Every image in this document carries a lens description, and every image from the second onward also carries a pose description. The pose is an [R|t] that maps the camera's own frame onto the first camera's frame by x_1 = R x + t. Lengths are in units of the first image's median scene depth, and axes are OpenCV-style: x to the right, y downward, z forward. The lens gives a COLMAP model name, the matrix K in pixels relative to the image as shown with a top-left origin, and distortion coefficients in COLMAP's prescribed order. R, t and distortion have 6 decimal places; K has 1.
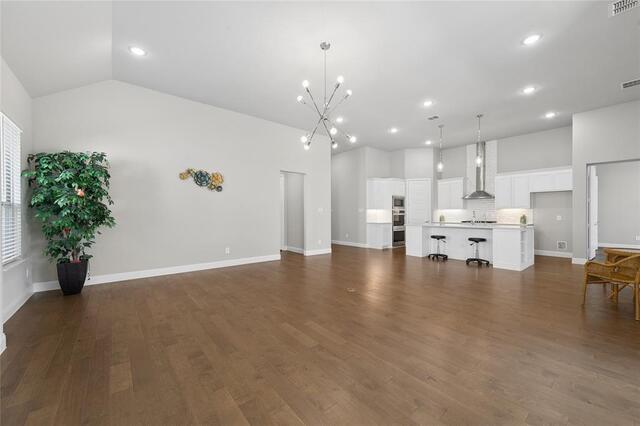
lens RADIAL K [[252.2, 0, 320.5], [0, 252.2, 215.0], [0, 0, 1]] dist [0.002665, -0.000807]
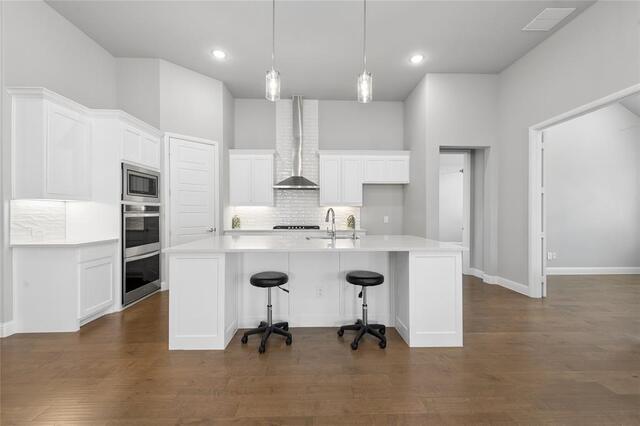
lens RADIAL K [[252.2, 0, 319.9], [0, 252.2, 215.8], [0, 0, 1]] dist [0.002665, -0.000807]
pose [[0.619260, -0.006468, 0.785160, 0.179258], [-0.000140, 0.999965, 0.008348, -0.005118], [-0.785186, -0.005279, 0.619237, 0.562028]]
